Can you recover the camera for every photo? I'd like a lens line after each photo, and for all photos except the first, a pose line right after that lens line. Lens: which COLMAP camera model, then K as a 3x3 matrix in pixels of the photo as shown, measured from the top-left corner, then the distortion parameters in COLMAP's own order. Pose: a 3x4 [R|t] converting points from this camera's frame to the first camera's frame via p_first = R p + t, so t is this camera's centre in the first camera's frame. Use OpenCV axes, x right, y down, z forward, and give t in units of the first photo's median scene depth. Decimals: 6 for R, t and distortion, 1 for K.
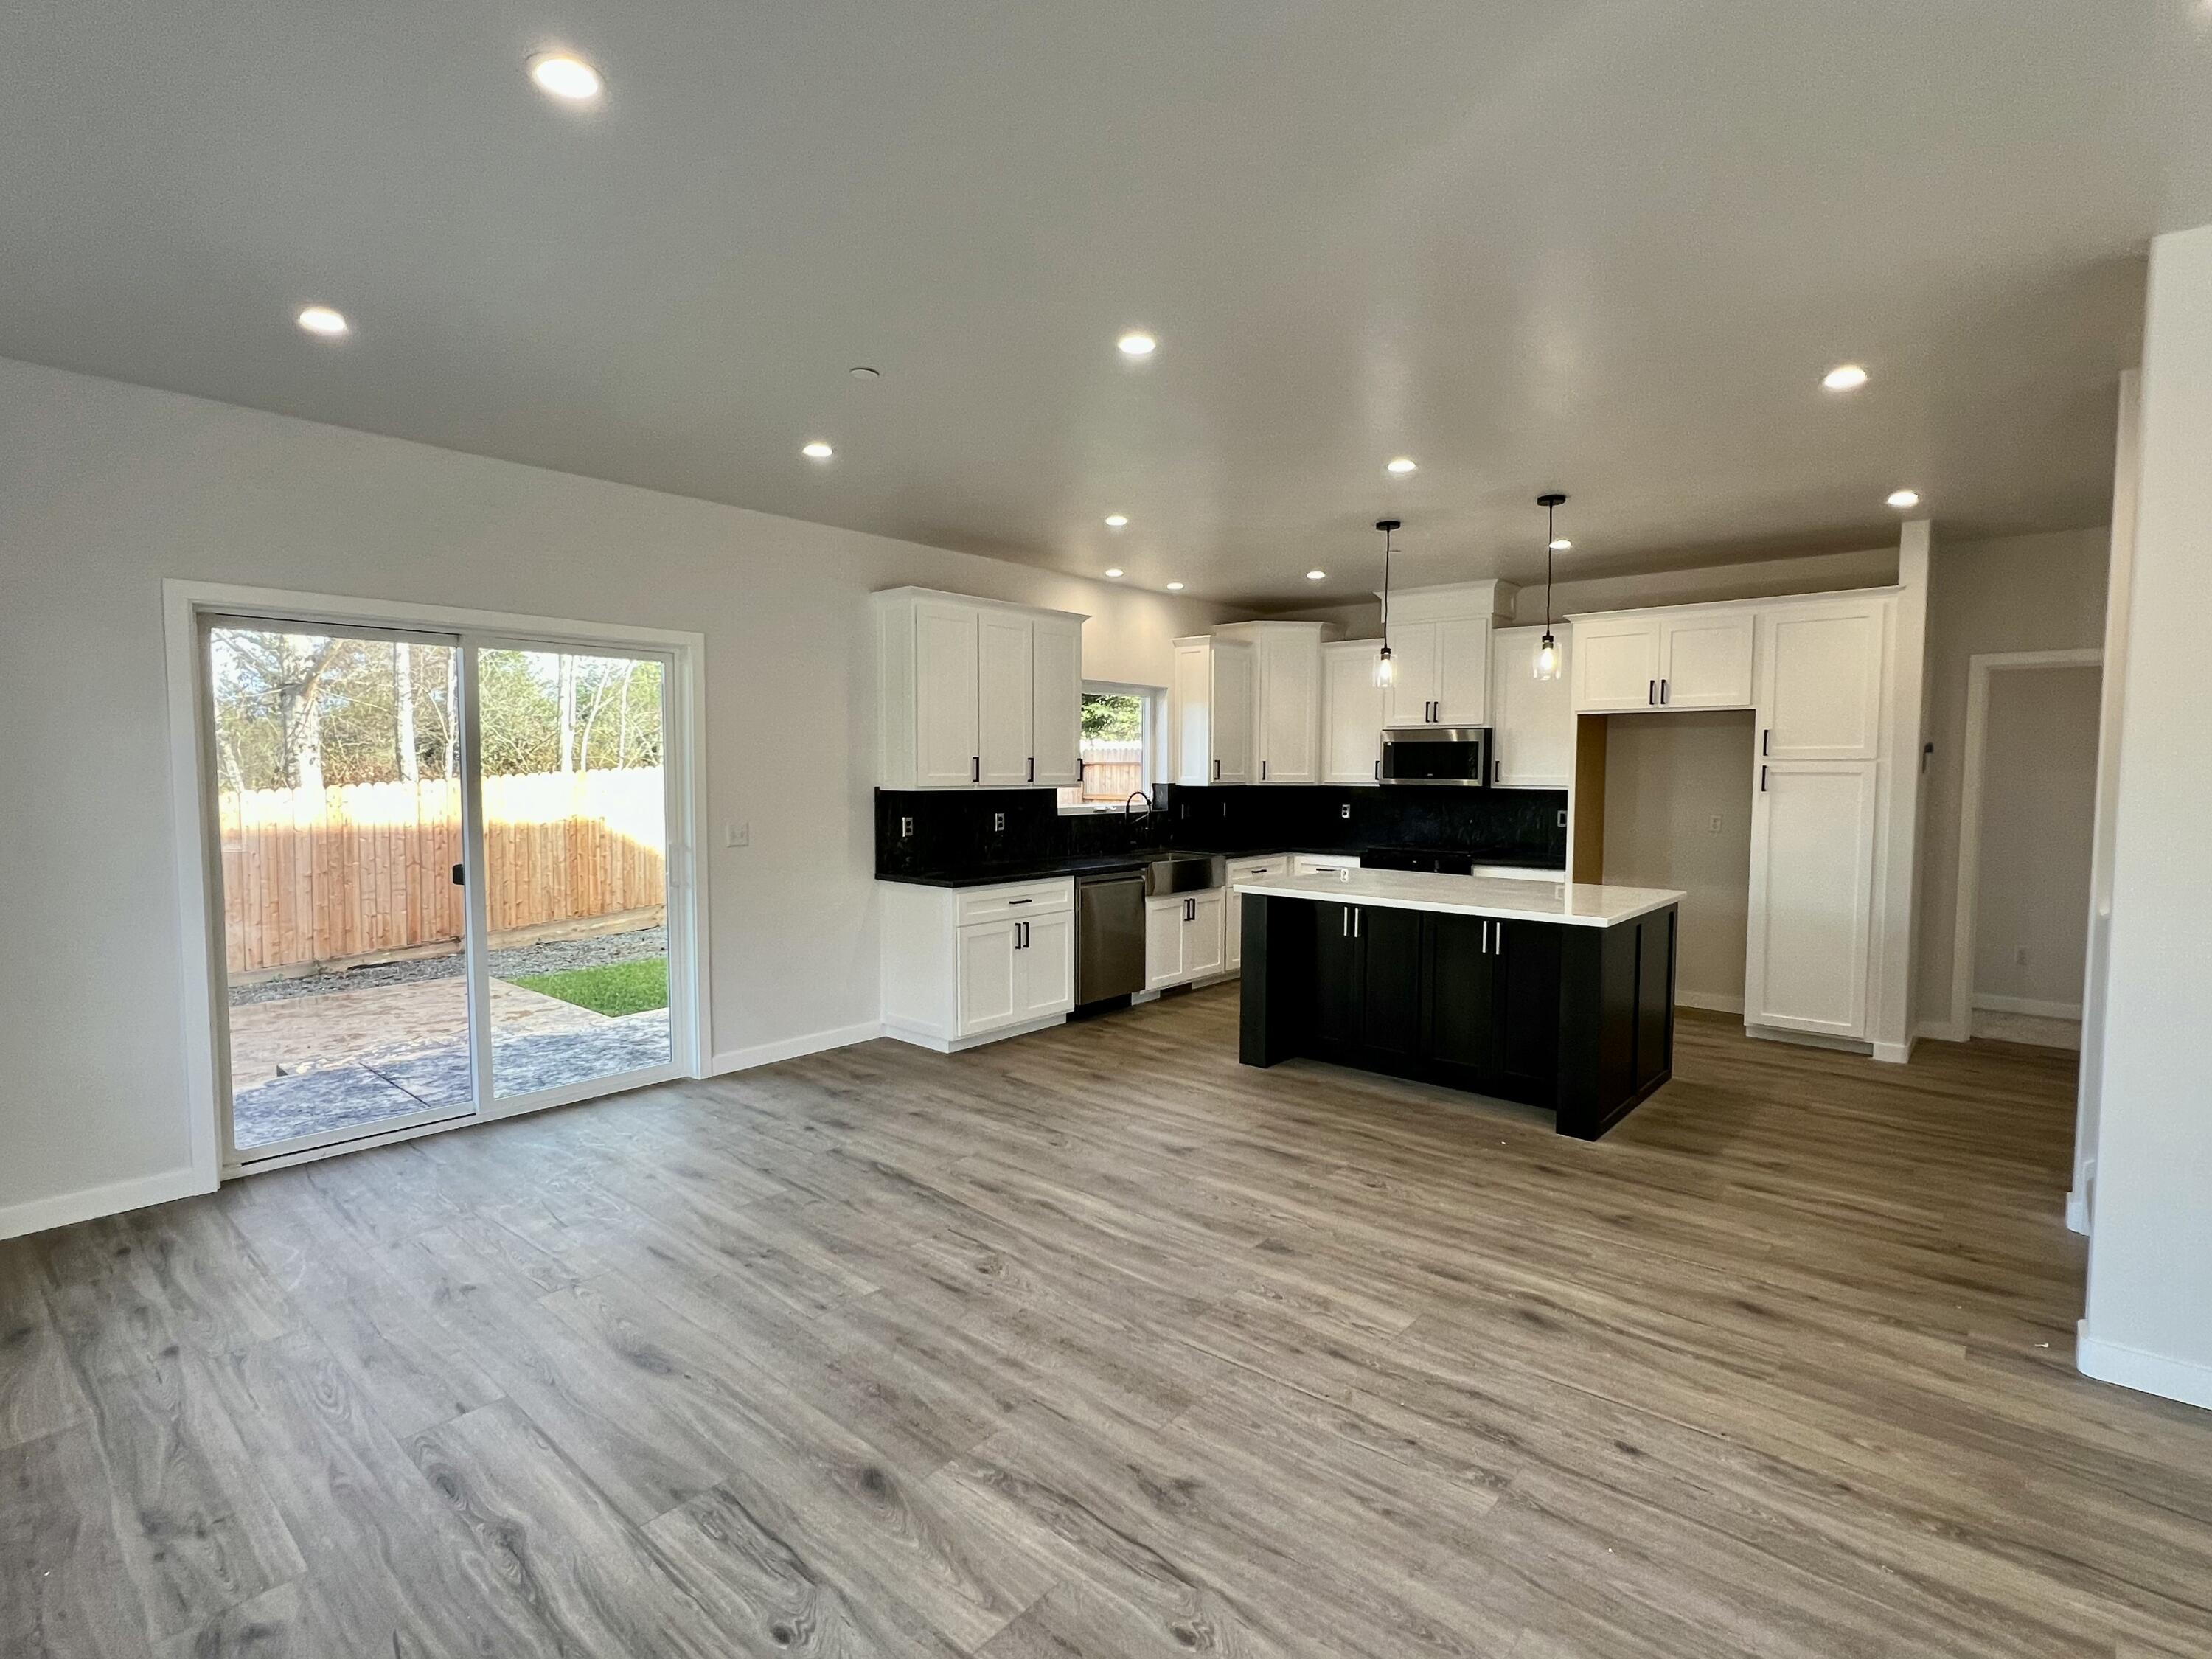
lens RADIAL K [[1061.5, 0, 1101.8], [0, 1061.5, 830.9], [0, 0, 1]] dist [-0.002663, 0.000398]
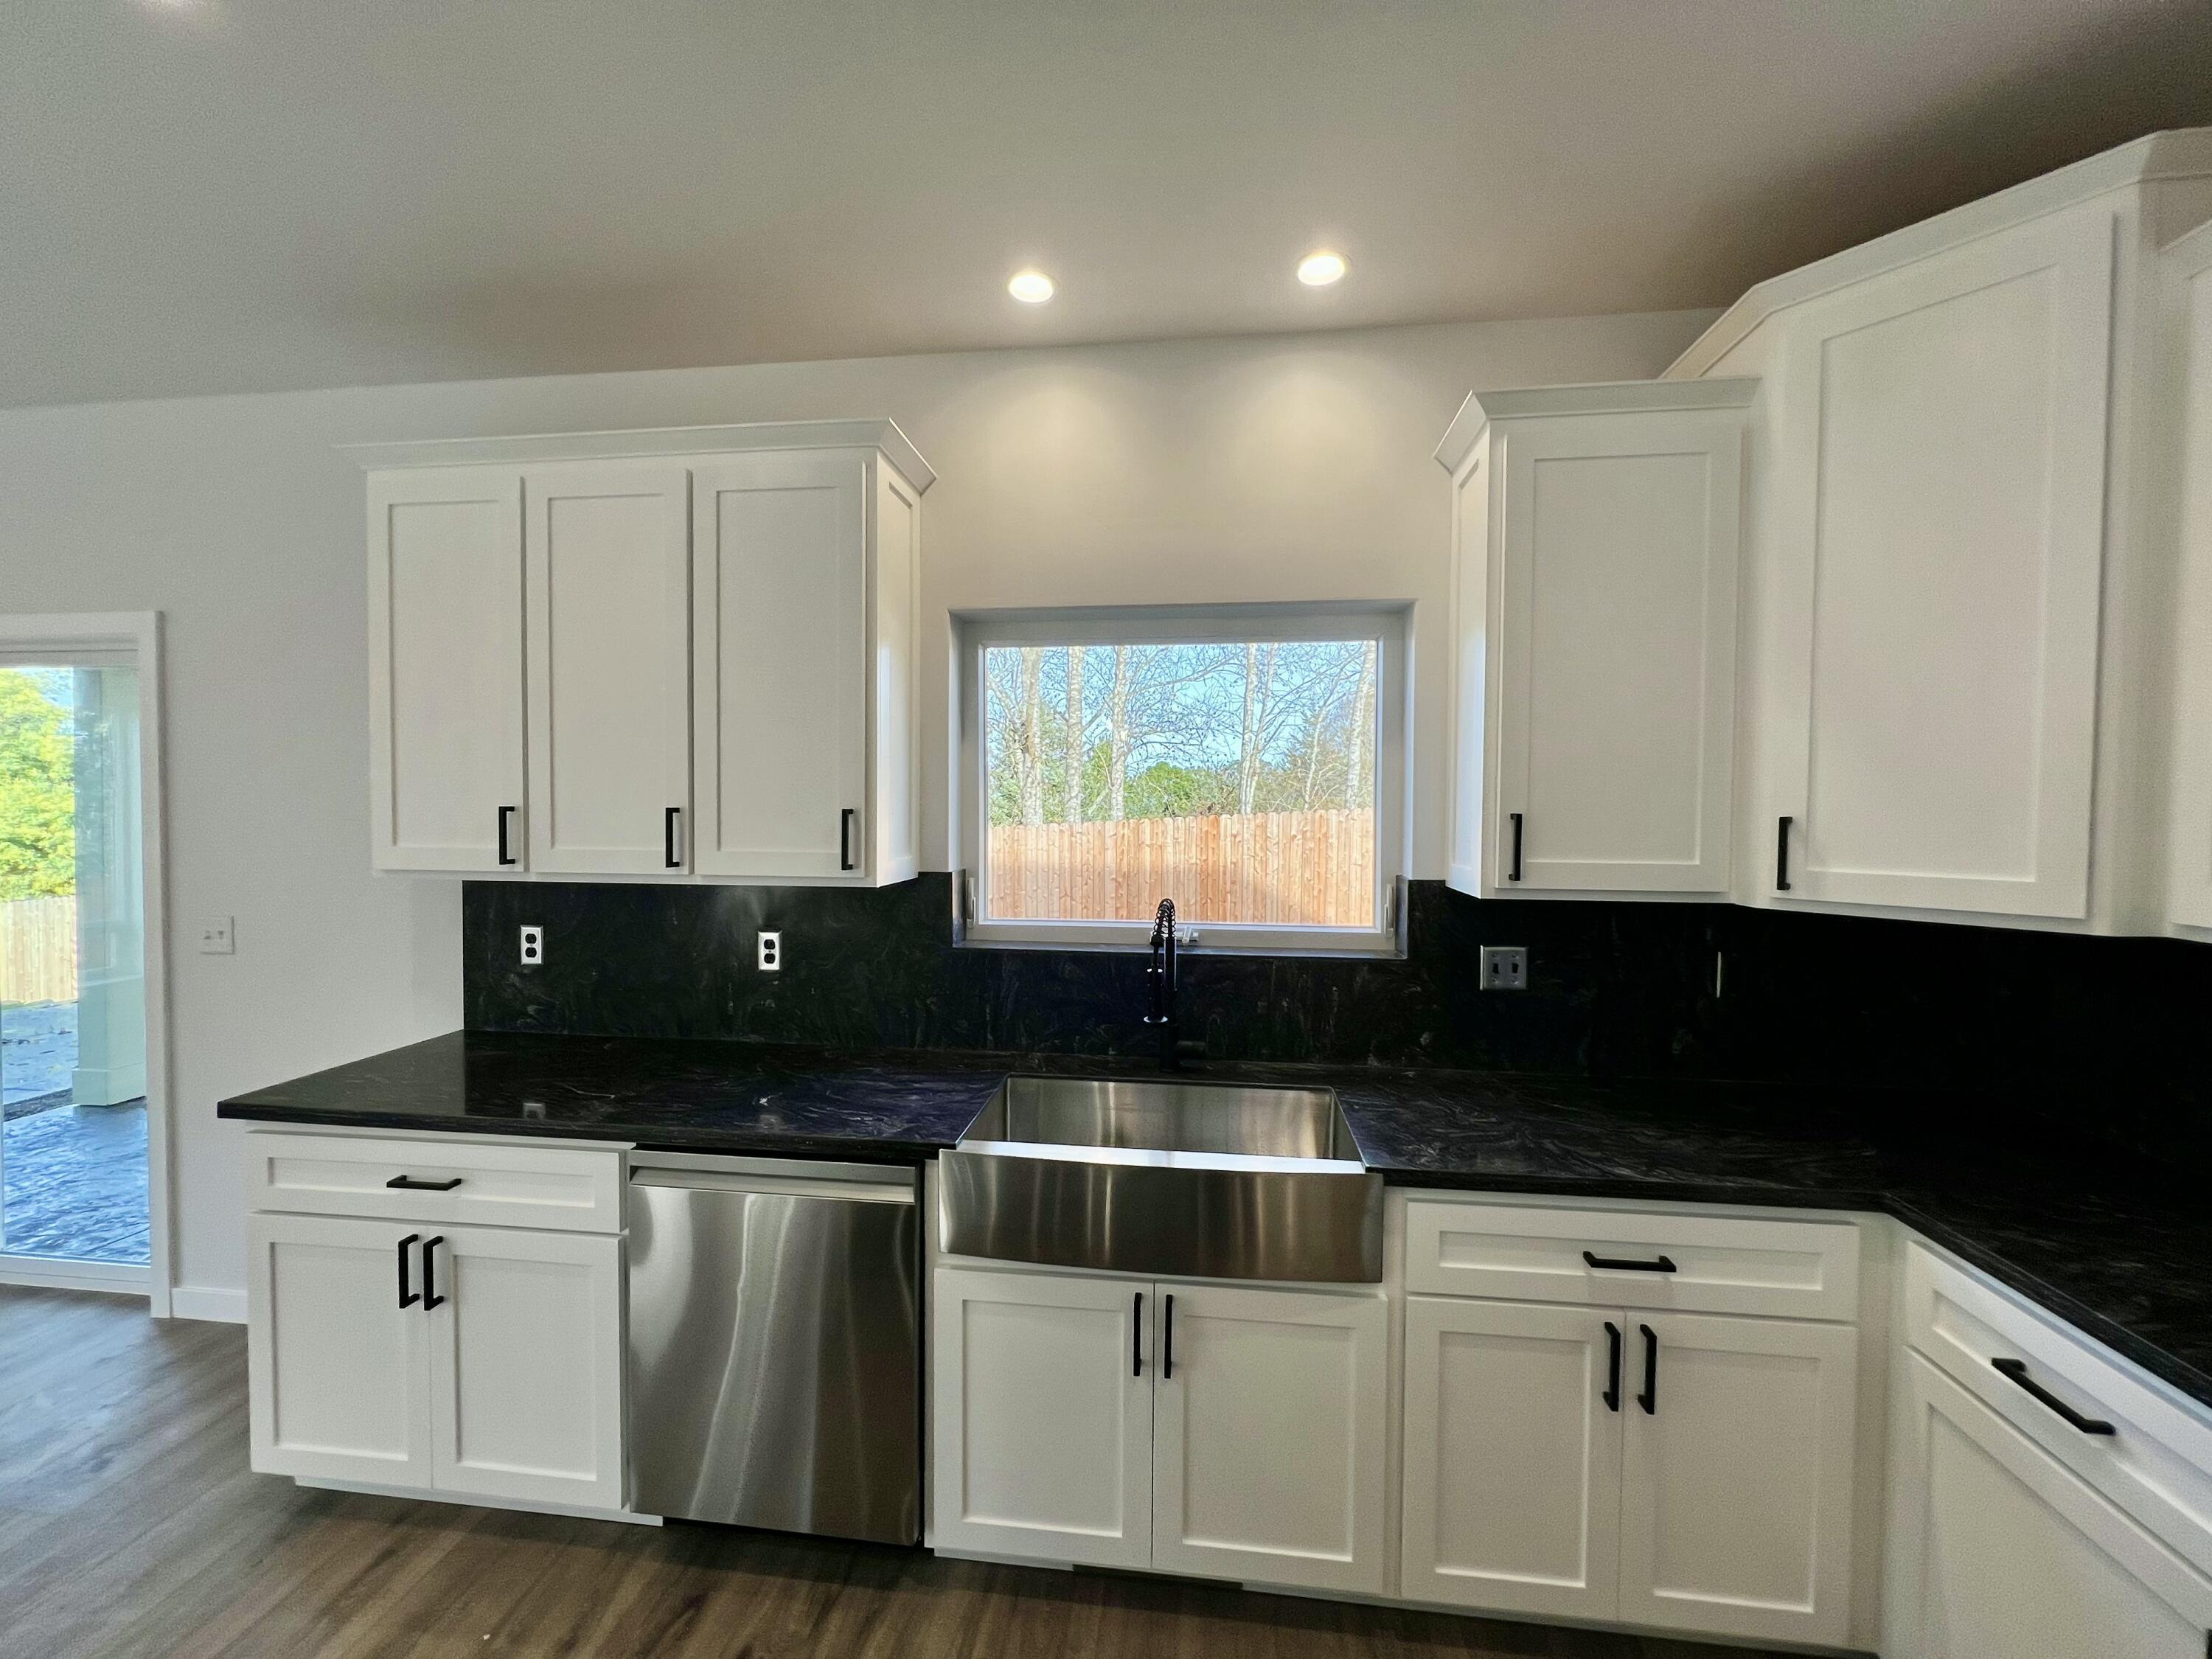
lens RADIAL K [[885.1, 0, 1104.4], [0, 885.1, 828.3], [0, 0, 1]] dist [-0.002144, 0.000441]
pose [[0.564127, 0.022140, -0.825391, 0.327843], [-0.052731, 0.998566, -0.009255, -0.072588], [0.824002, 0.048745, 0.564485, 1.028696]]
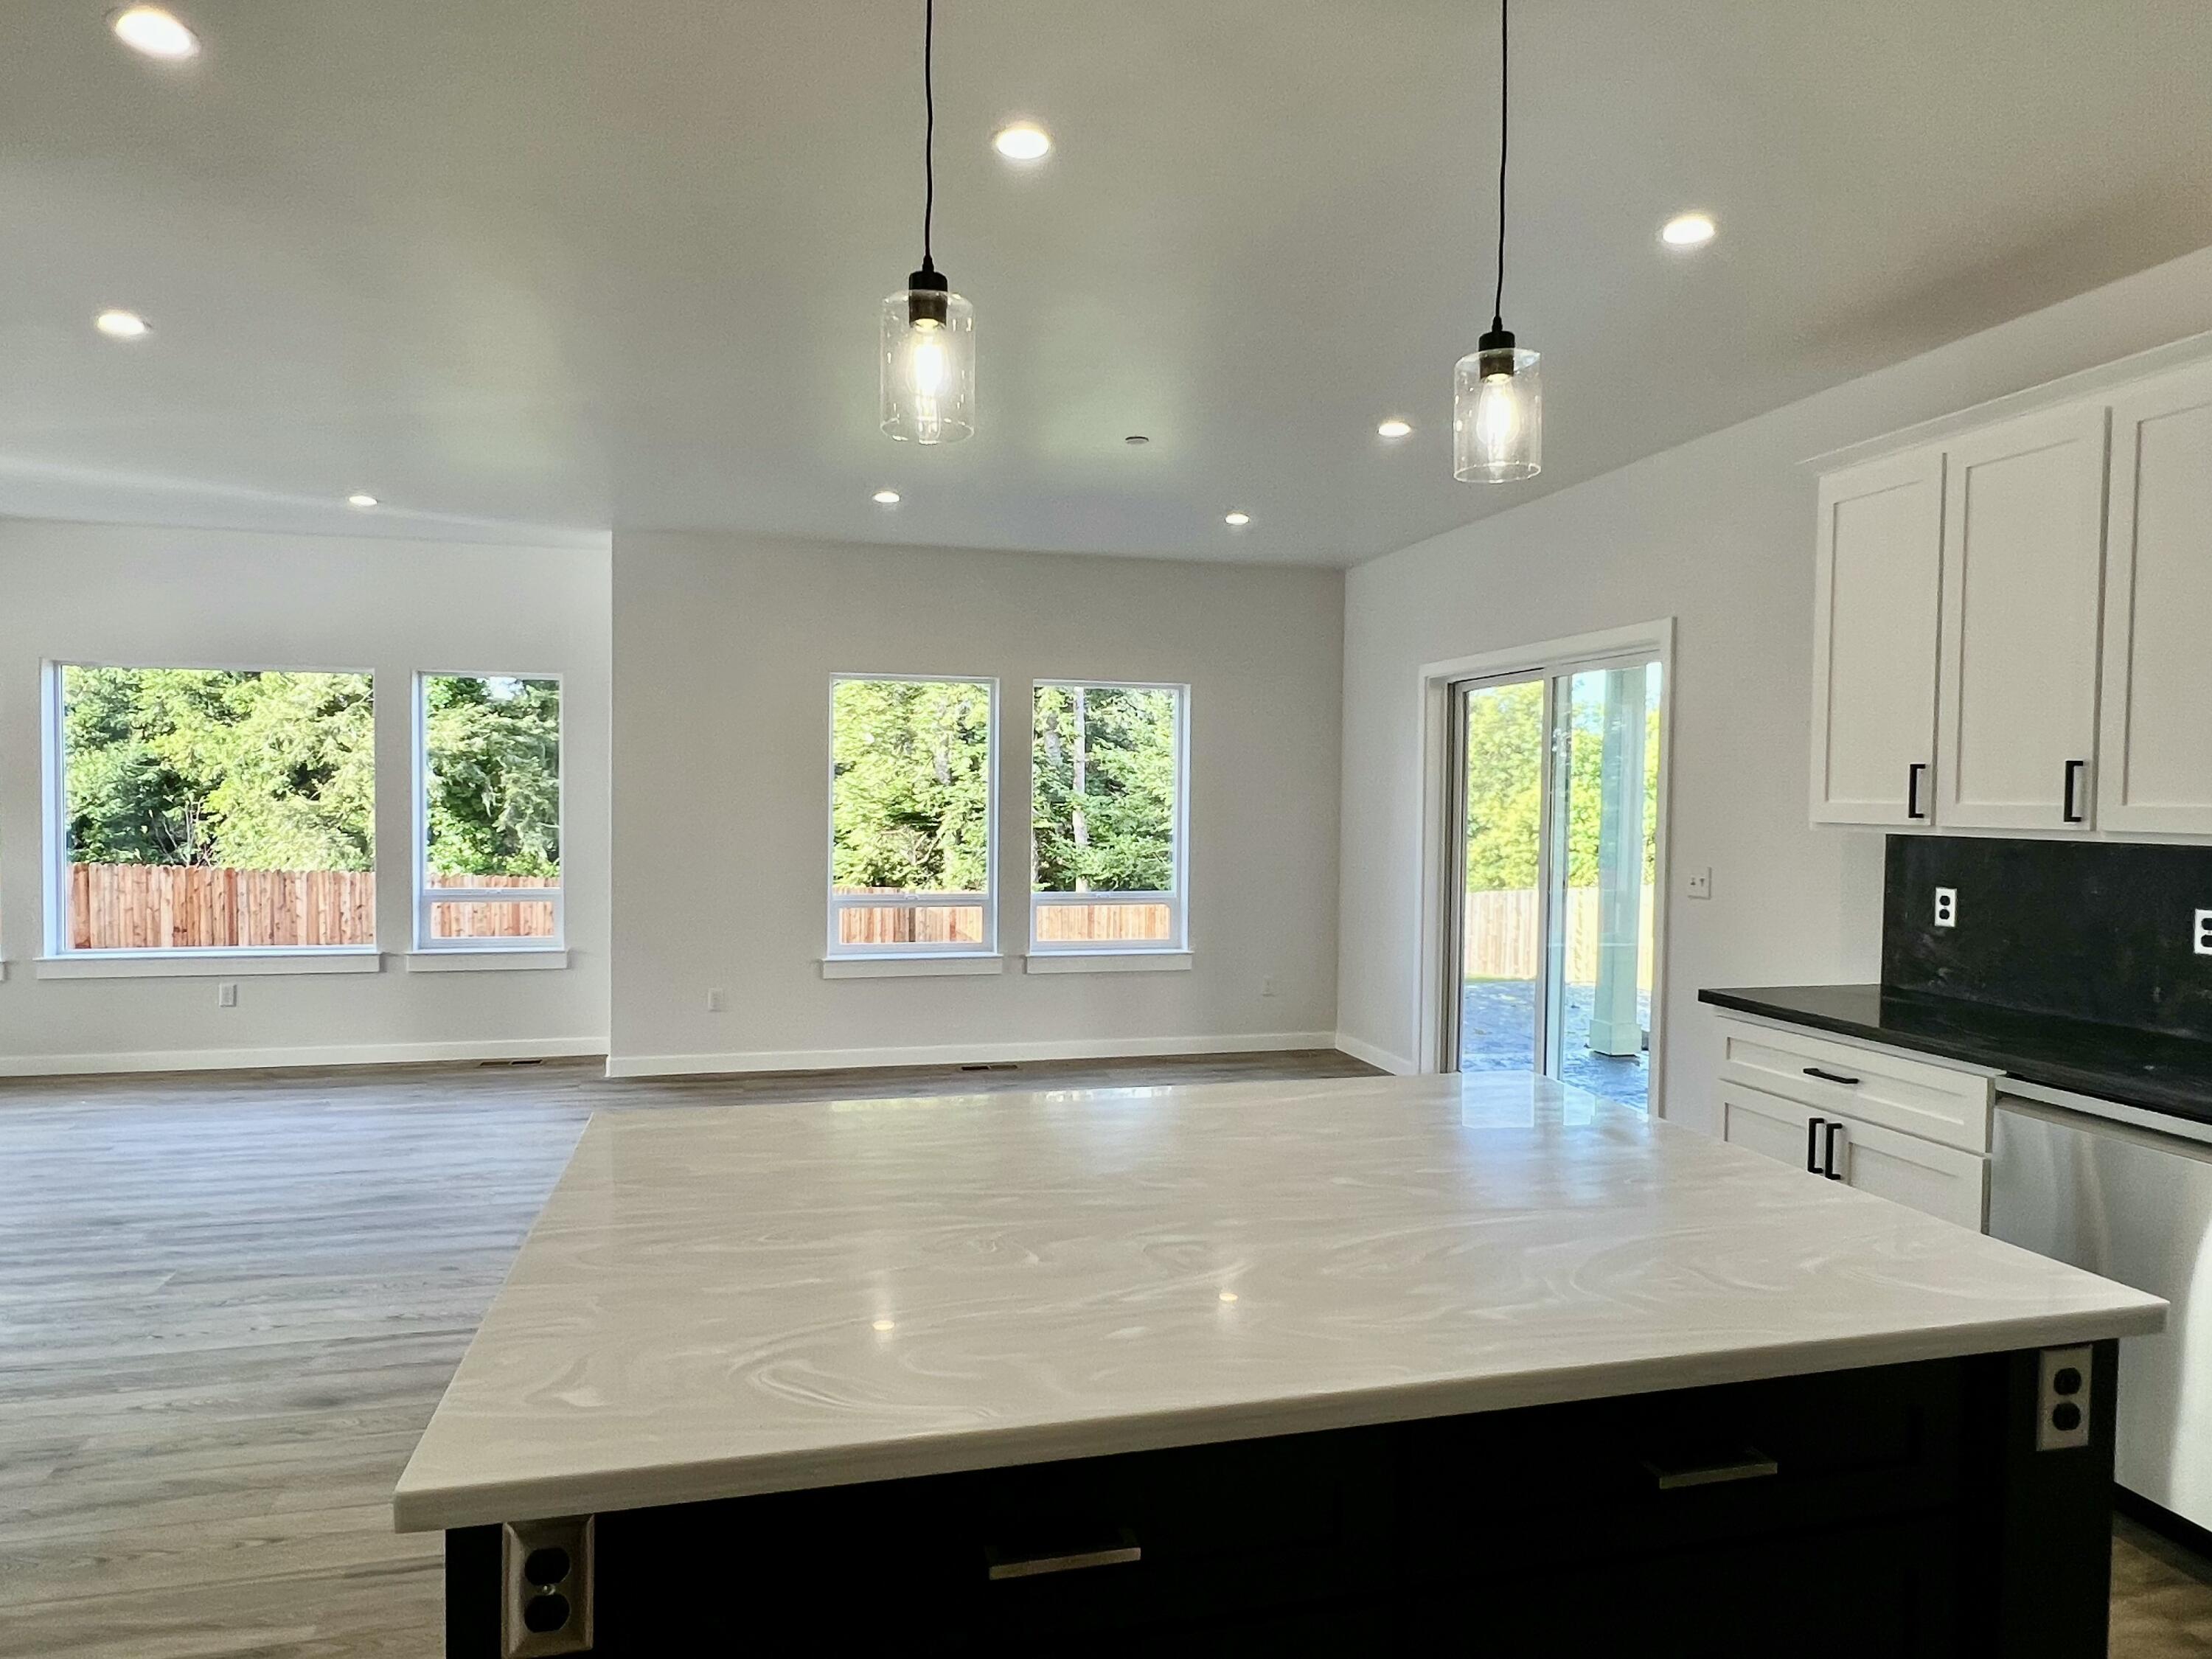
lens RADIAL K [[1343.3, 0, 1098.2], [0, 1343.3, 835.3], [0, 0, 1]] dist [-0.000319, -0.002389]
pose [[-0.566661, 0.016024, -0.823795, 0.589496], [-0.061313, 0.996219, 0.061553, -0.054451], [0.821667, 0.085389, -0.563535, 1.071693]]
